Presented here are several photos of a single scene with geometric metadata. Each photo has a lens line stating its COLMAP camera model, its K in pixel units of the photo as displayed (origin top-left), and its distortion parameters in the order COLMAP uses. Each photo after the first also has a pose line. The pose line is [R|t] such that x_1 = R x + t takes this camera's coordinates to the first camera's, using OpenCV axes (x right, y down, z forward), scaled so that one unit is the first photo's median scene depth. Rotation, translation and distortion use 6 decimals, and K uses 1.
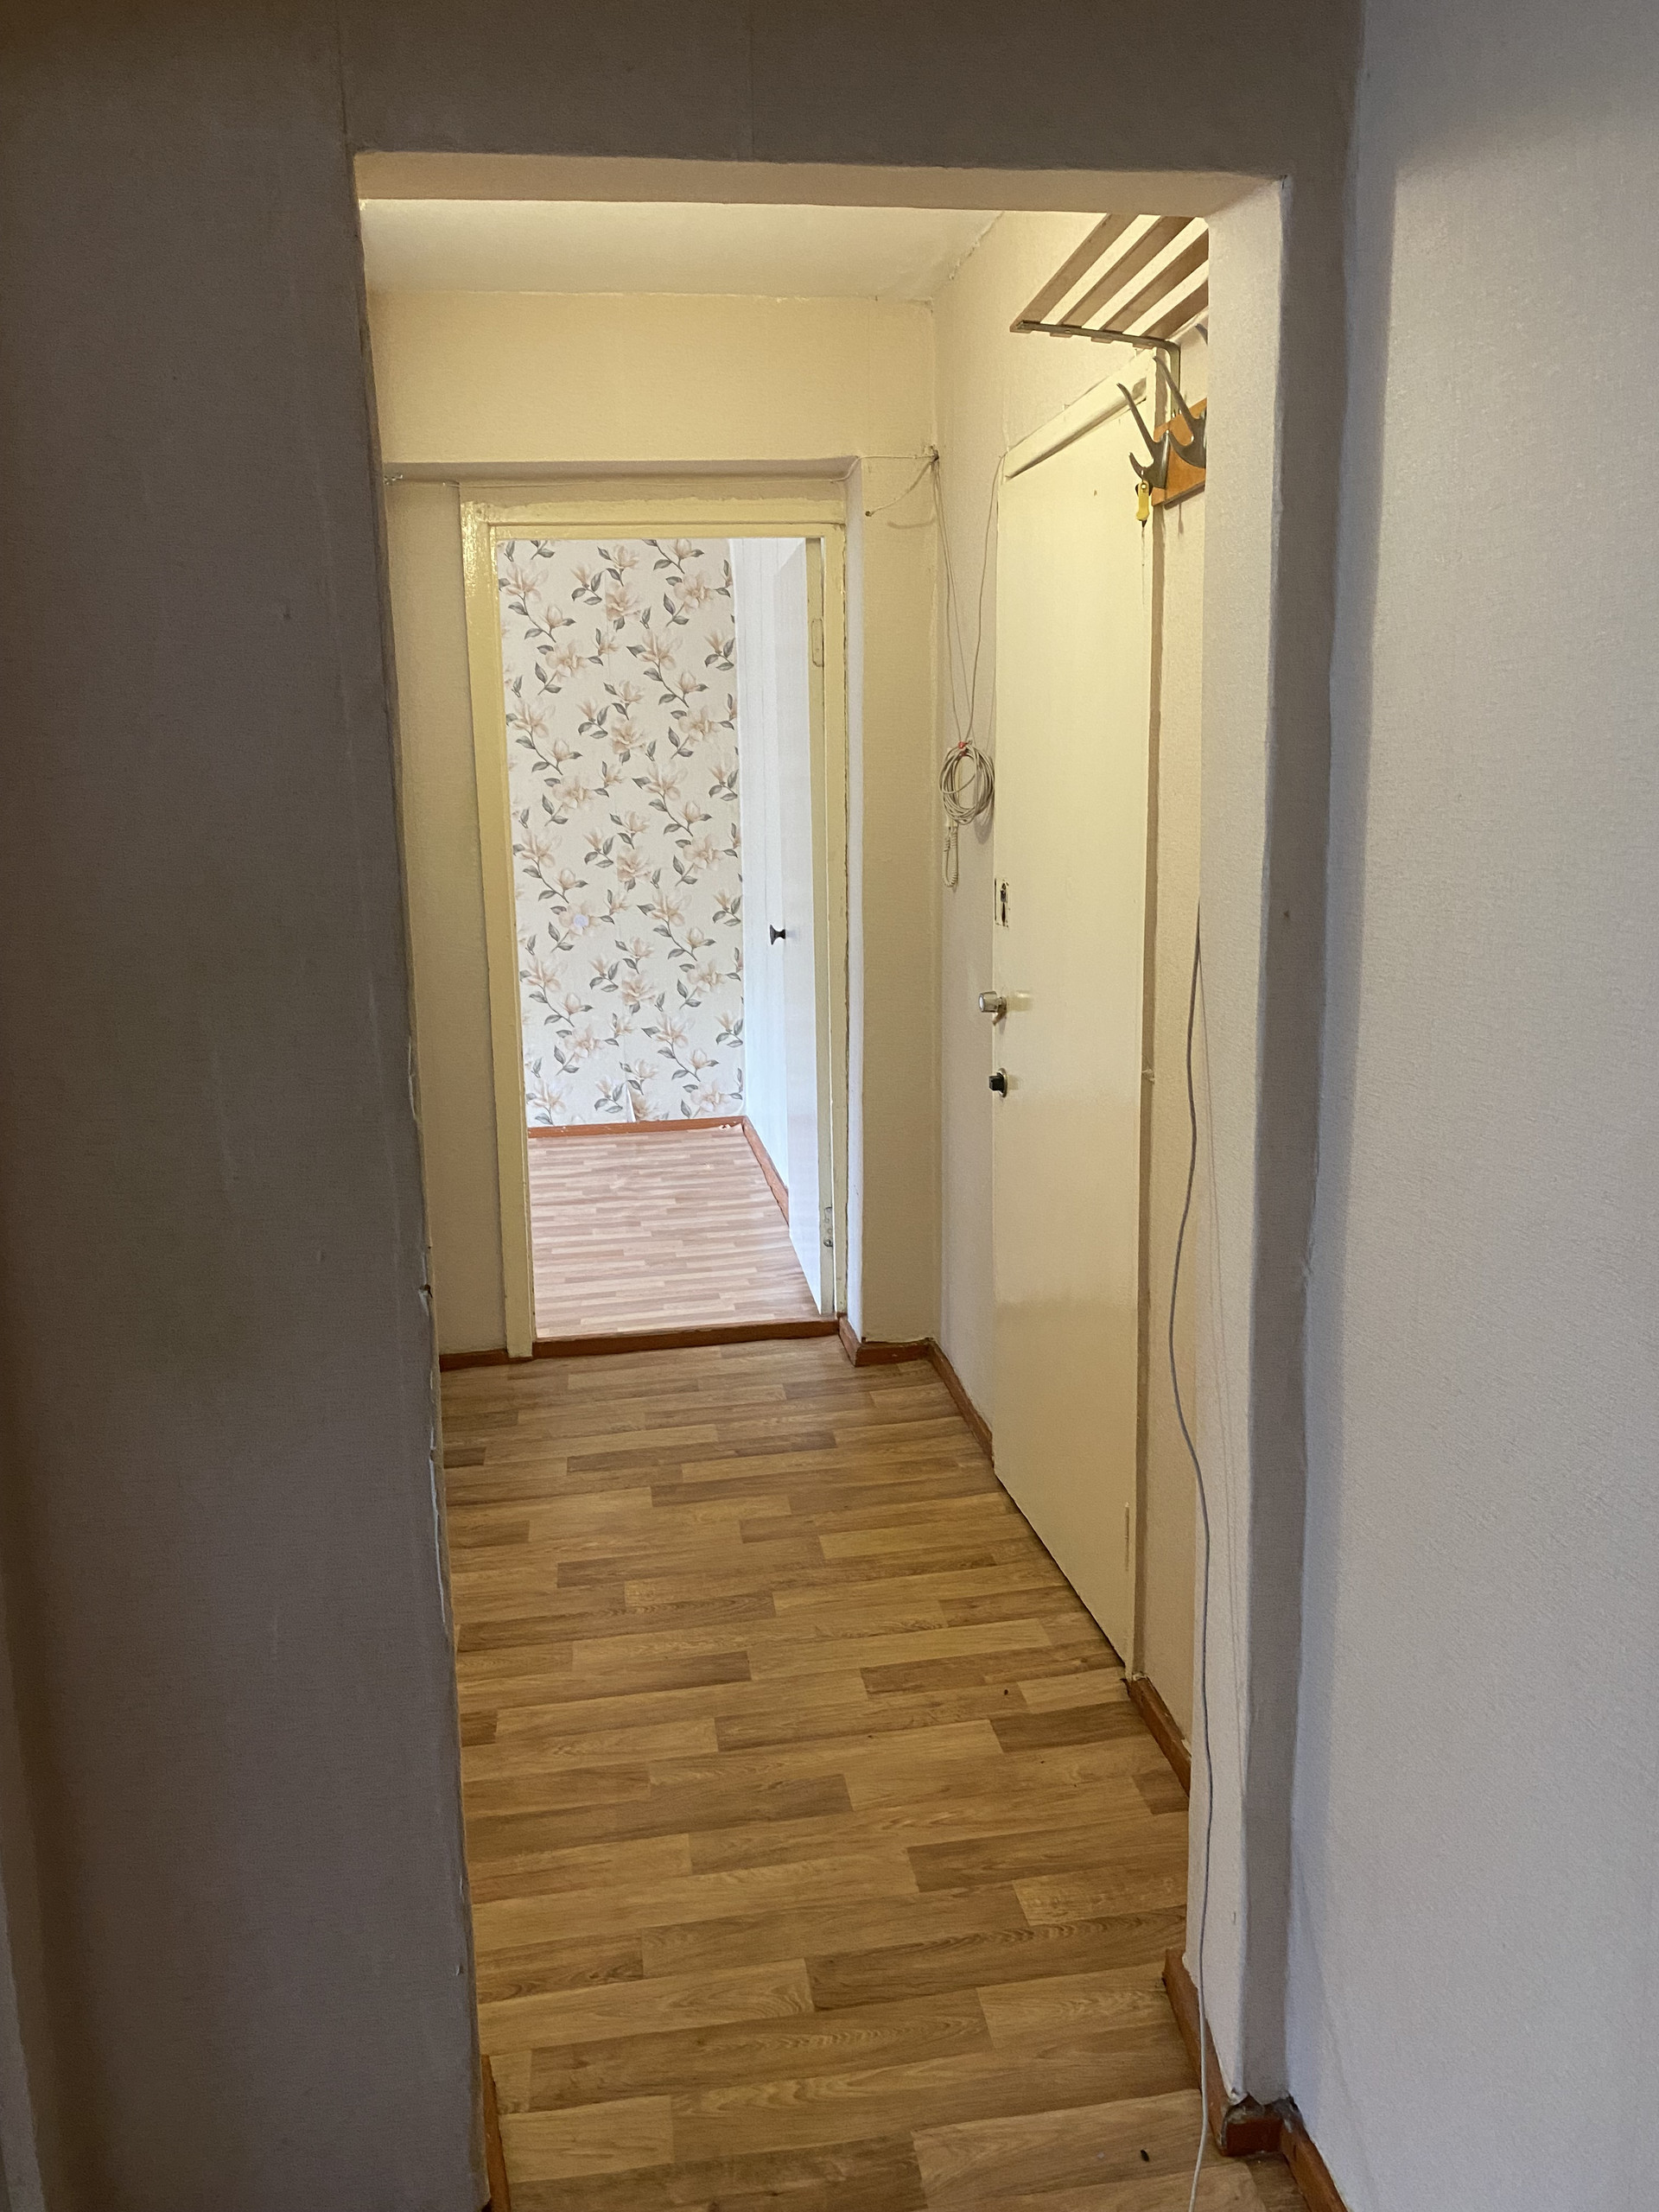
lens RADIAL K [[1651.7, 0, 830.5], [0, 1651.7, 1091.5], [0, 0, 1]] dist [0.028237, -0.030120]
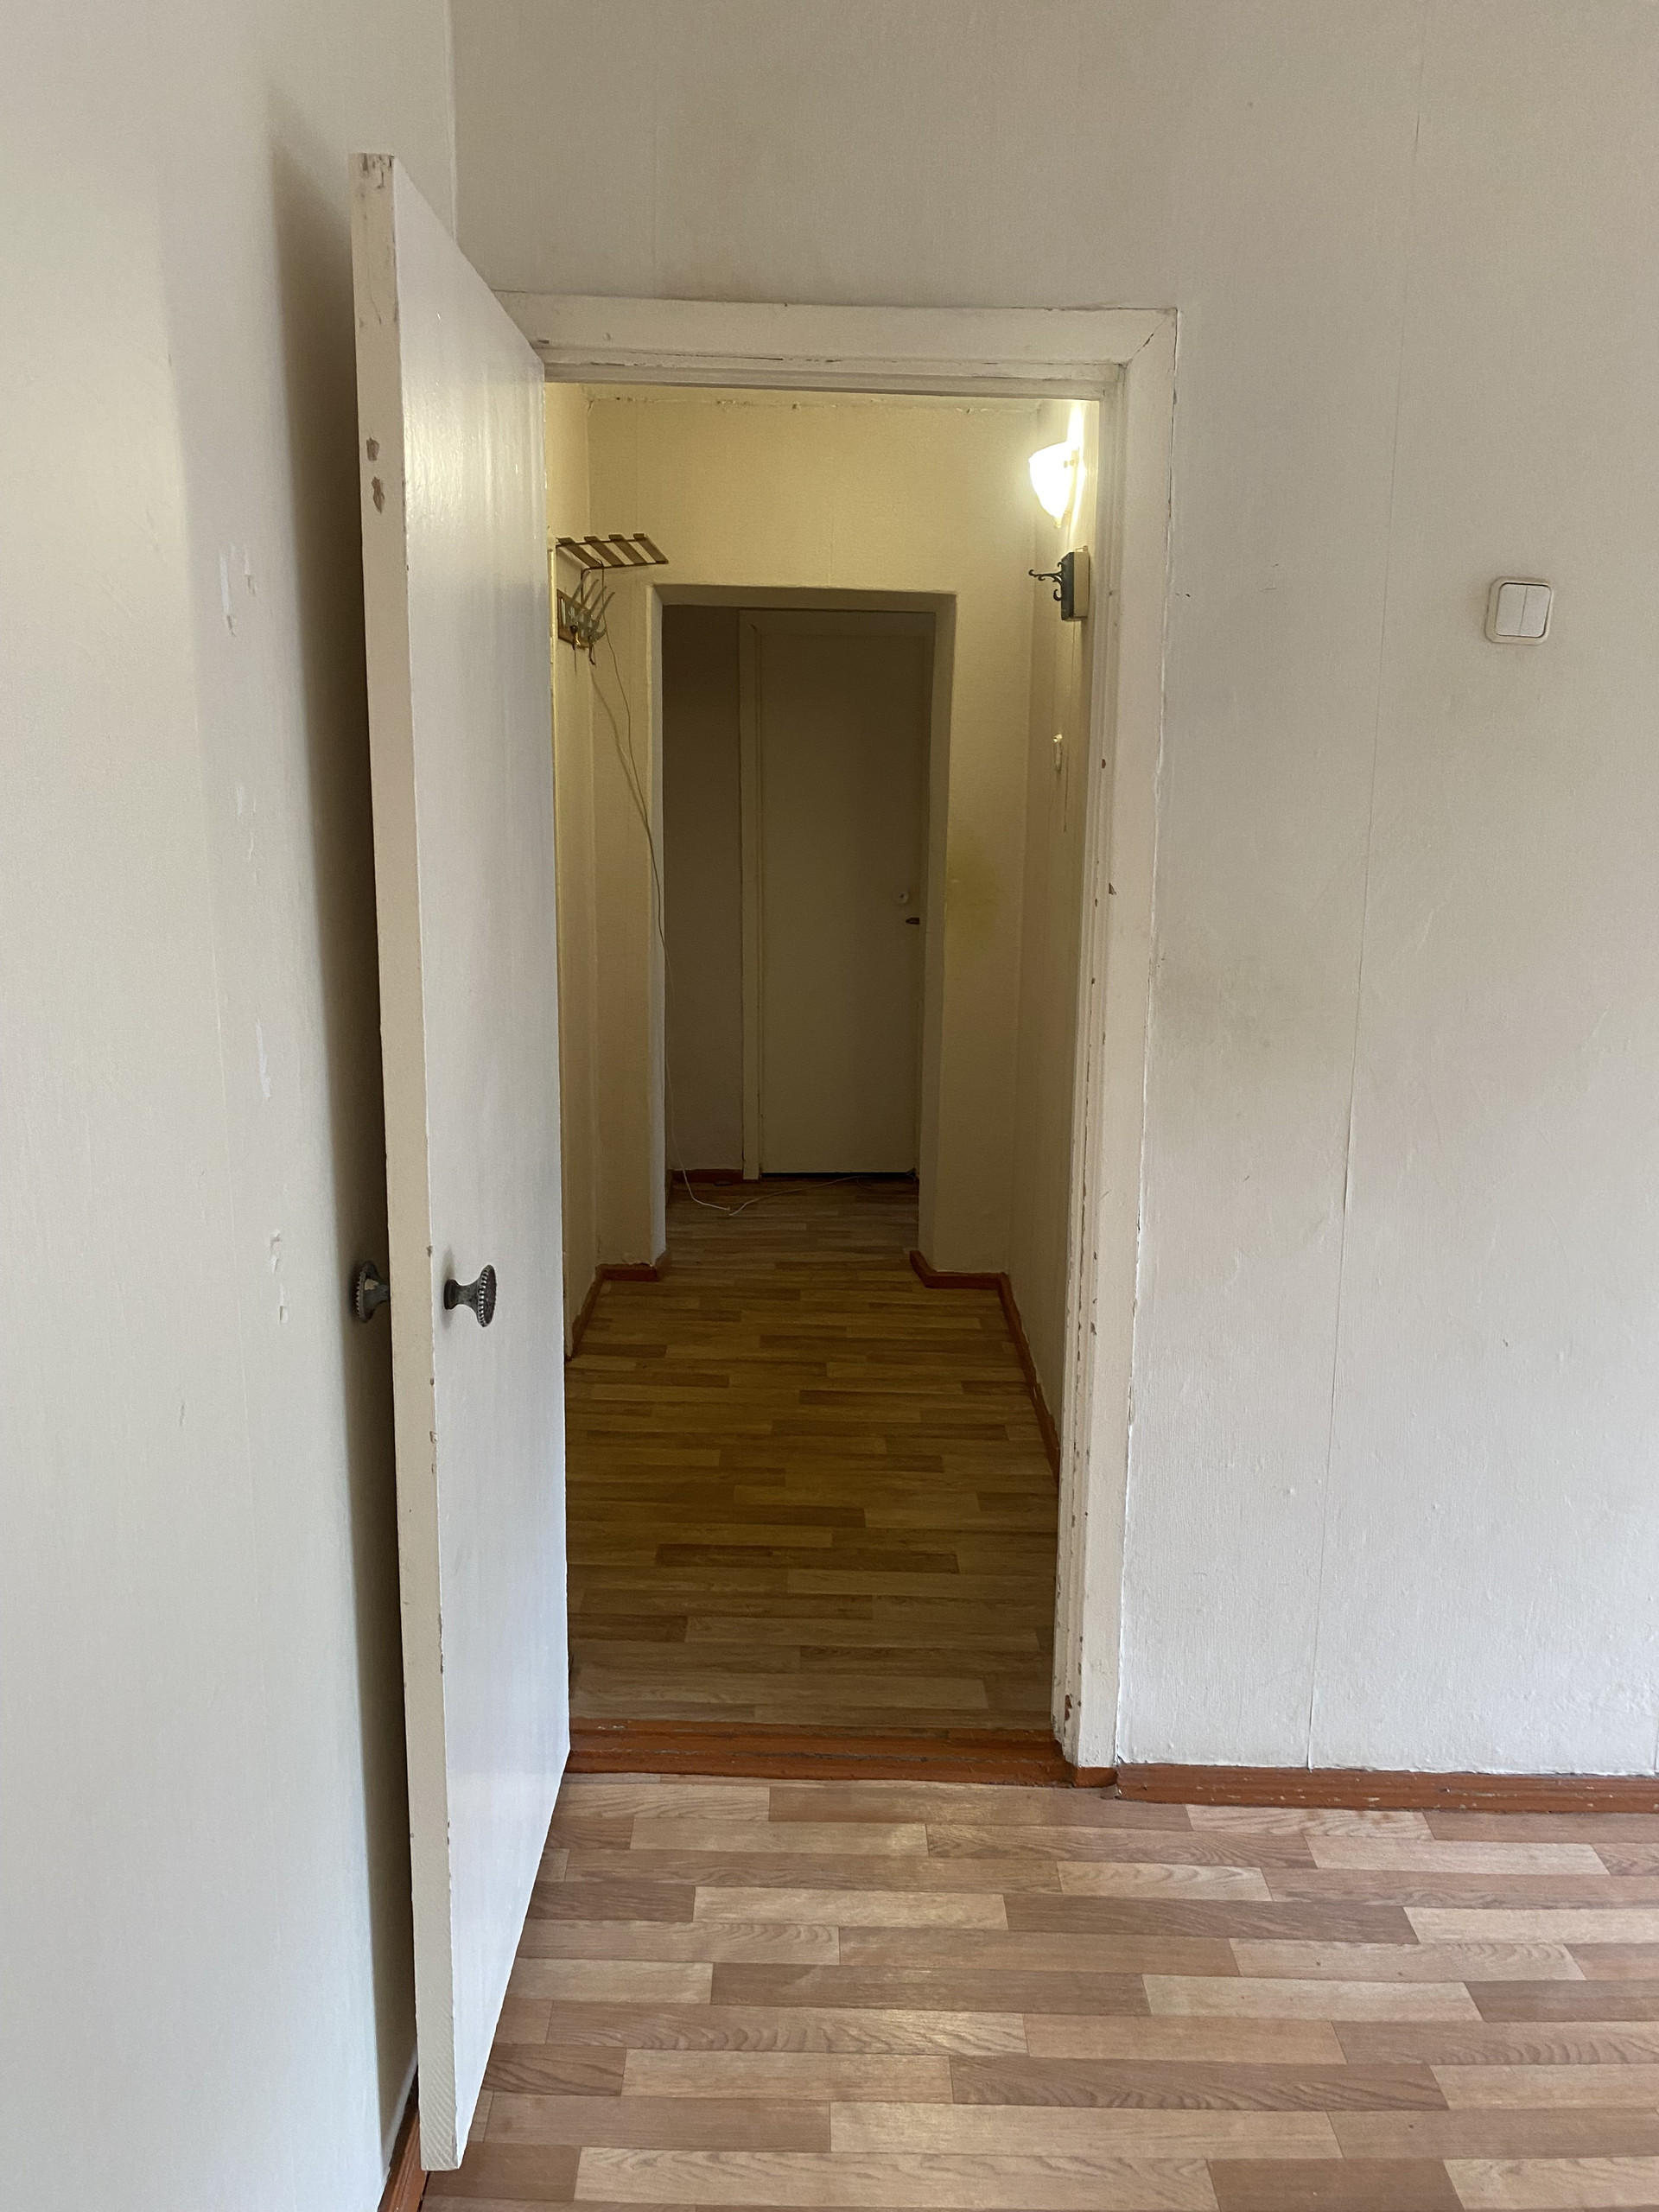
lens RADIAL K [[1651.7, 0, 830.5], [0, 1651.7, 1091.5], [0, 0, 1]] dist [0.028237, -0.030120]
pose [[-0.991503, -0.025565, 0.127546, -0.210476], [0.023777, 0.928365, 0.370907, -0.368451], [-0.127891, 0.370788, -0.919869, 1.844506]]
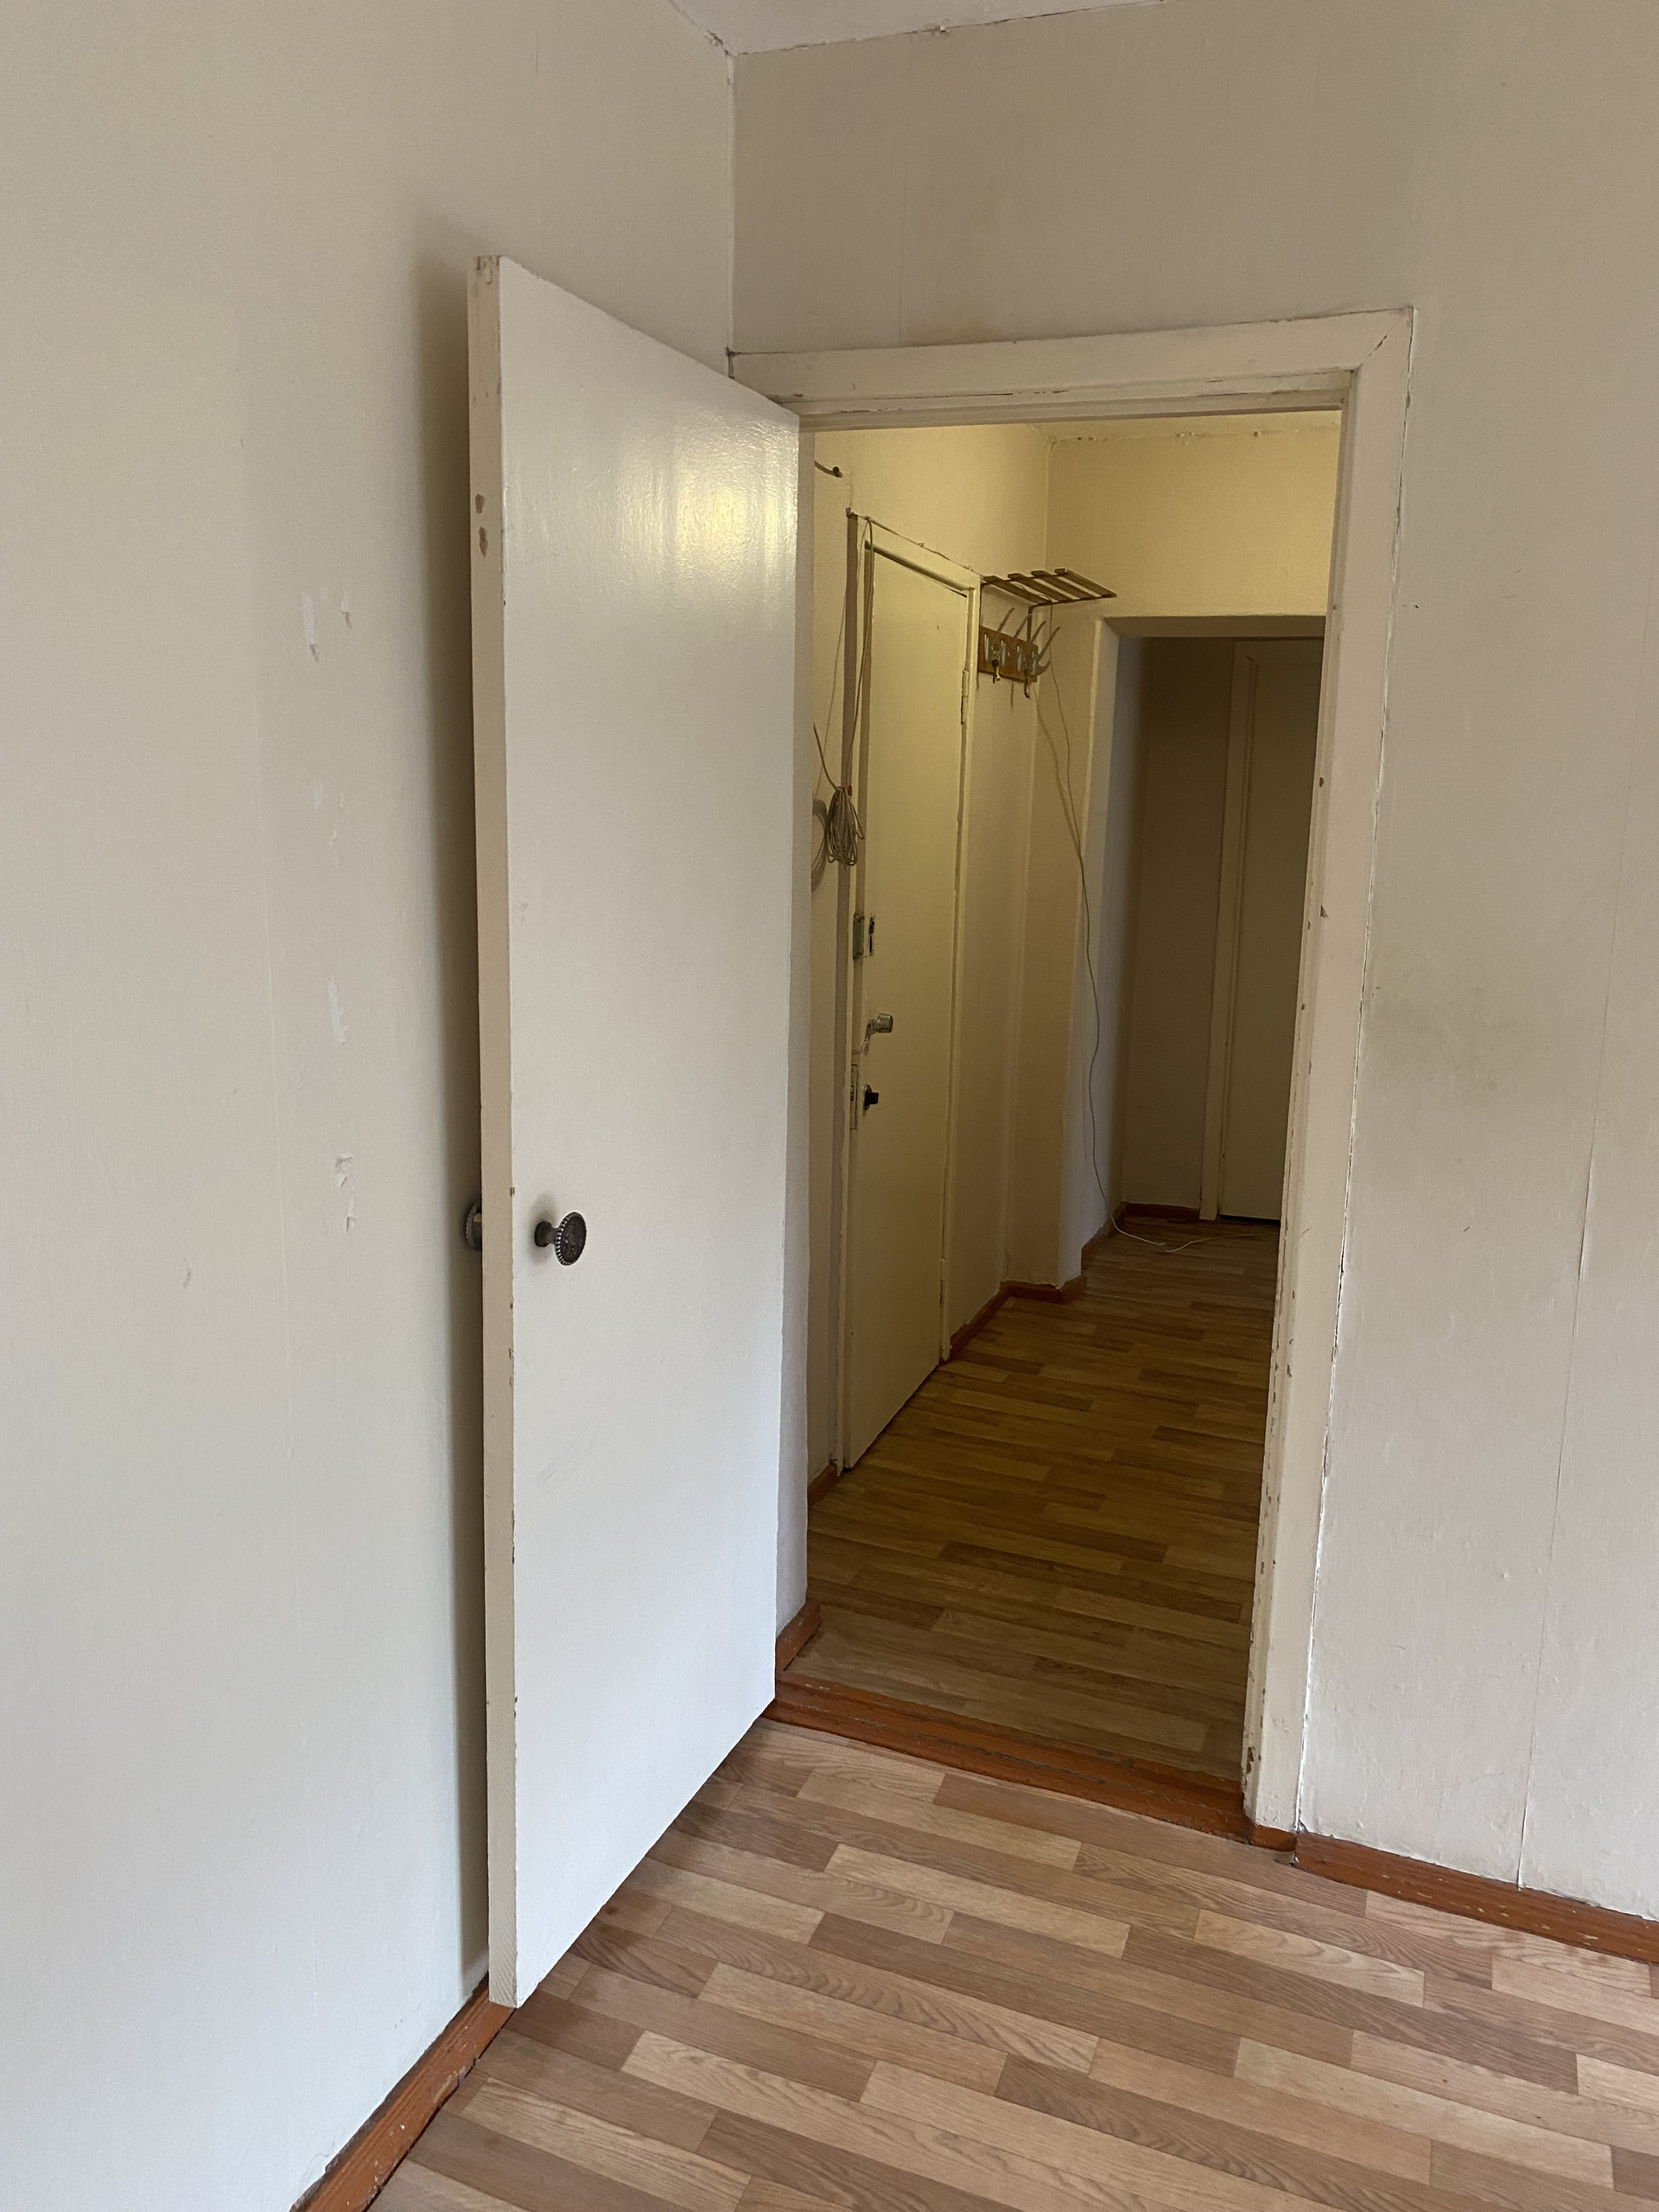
lens RADIAL K [[1654.7, 0, 829.5], [0, 1654.7, 1106.0], [0, 0, 1]] dist [0.028022, -0.020239]
pose [[-0.873921, -0.095366, 0.476621, -0.382569], [0.080935, 0.938326, 0.336147, -0.355894], [-0.479282, 0.332341, -0.812304, 1.826854]]
